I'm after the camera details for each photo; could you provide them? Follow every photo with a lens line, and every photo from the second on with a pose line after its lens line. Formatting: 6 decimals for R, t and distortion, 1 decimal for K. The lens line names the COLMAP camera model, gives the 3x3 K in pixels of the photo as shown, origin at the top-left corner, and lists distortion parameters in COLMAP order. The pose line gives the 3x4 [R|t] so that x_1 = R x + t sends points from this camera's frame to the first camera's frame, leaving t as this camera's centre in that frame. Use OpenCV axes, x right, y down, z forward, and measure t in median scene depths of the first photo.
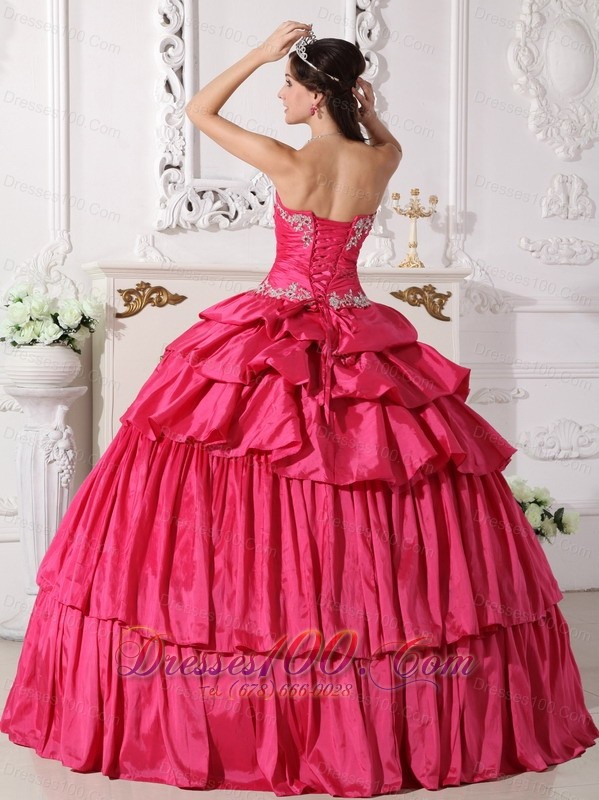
lens RADIAL K [[1766.0, 0, 298.3], [0, 1766.0, 321.7], [0, 0, 1]] dist [0.344365, -0.166204]
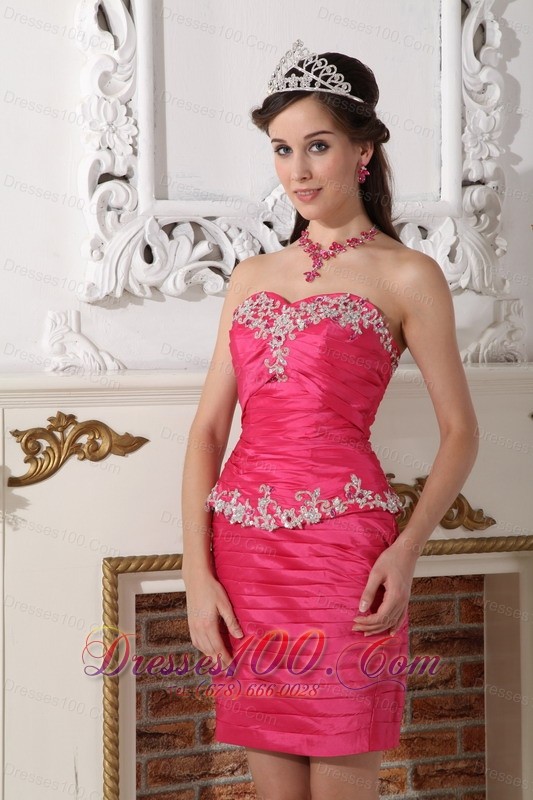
lens RADIAL K [[2182.0, 0, 276.5], [0, 2182.0, 395.6], [0, 0, 1]] dist [0.704195, -1.810712]
pose [[0.999762, -0.008134, 0.020225, -0.037208], [0.006723, 0.997601, 0.068897, -0.068008], [-0.020736, -0.068744, 0.997419, 0.355517]]
